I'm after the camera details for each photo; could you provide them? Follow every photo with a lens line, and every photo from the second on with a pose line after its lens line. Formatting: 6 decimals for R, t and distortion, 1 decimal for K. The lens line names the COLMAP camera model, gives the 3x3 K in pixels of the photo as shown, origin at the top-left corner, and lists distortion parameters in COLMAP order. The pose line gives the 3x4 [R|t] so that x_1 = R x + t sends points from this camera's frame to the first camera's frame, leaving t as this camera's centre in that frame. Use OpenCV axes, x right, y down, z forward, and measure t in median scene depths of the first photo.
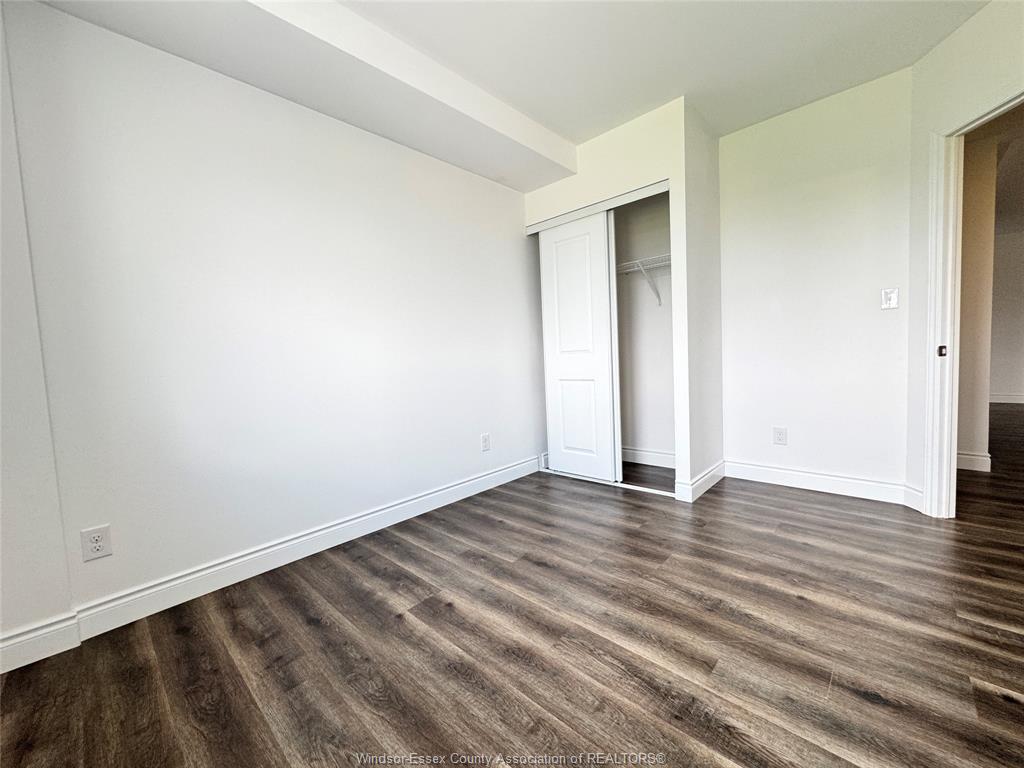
lens RADIAL K [[409.4, 0, 517.8], [0, 409.4, 379.4], [0, 0, 1]] dist [-0.003306, 0.000725]
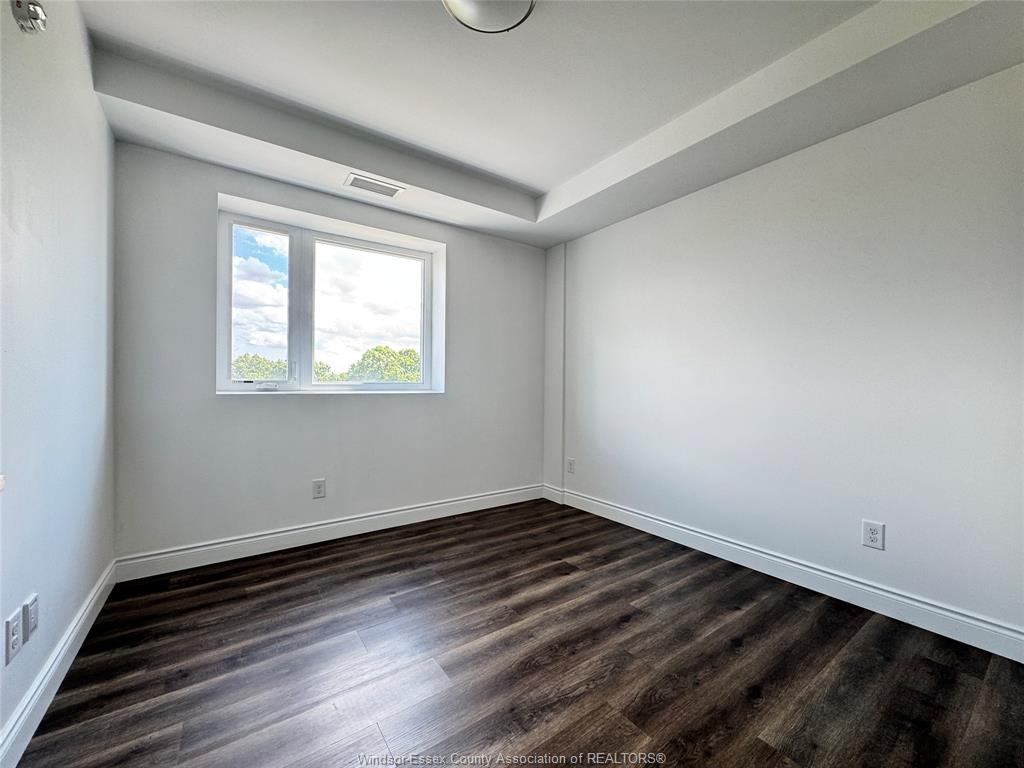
lens RADIAL K [[409.4, 0, 514.3], [0, 409.4, 388.8], [0, 0, 1]] dist [-0.003306, 0.000725]
pose [[-0.197716, 0.061238, -0.978345, 1.058261], [-0.049420, 0.996155, 0.072340, -0.154163], [0.979013, 0.062653, -0.193930, 0.927158]]
